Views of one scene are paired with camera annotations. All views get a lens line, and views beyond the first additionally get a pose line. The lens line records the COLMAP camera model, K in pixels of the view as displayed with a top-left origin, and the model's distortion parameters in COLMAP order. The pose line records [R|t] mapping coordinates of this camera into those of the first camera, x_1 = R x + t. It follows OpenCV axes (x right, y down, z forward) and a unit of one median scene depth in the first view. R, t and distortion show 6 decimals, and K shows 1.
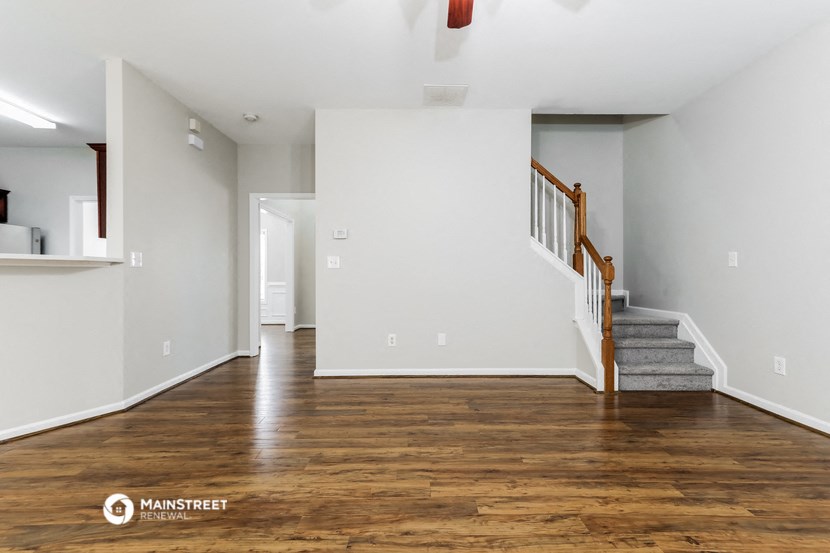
lens RADIAL K [[380.8, 0, 415.0], [0, 380.8, 274.5], [0, 0, 1]] dist [0.003352, 0.000140]
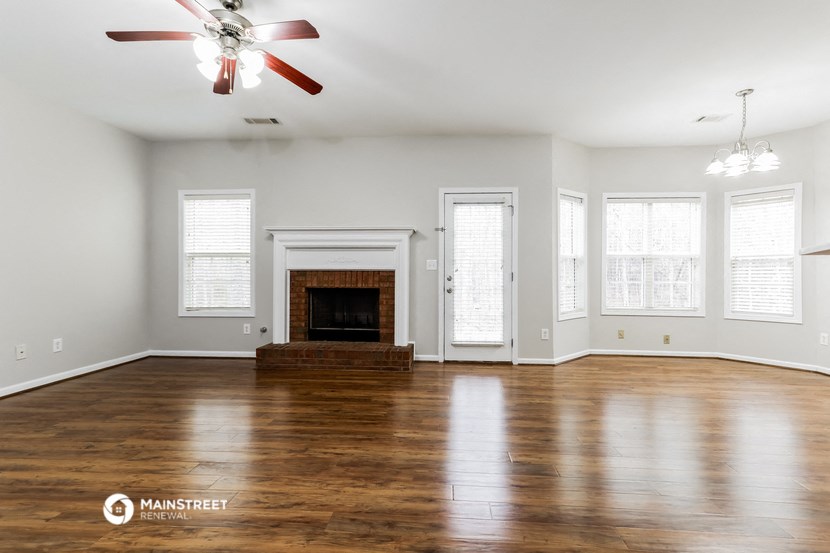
lens RADIAL K [[380.8, 0, 417.0], [0, 380.8, 276.5], [0, 0, 1]] dist [0.003352, 0.000140]
pose [[-0.996823, -0.000646, 0.079643, -0.610501], [-0.000285, 0.999990, 0.004554, -0.002980], [-0.079645, 0.004517, -0.996813, 2.052742]]
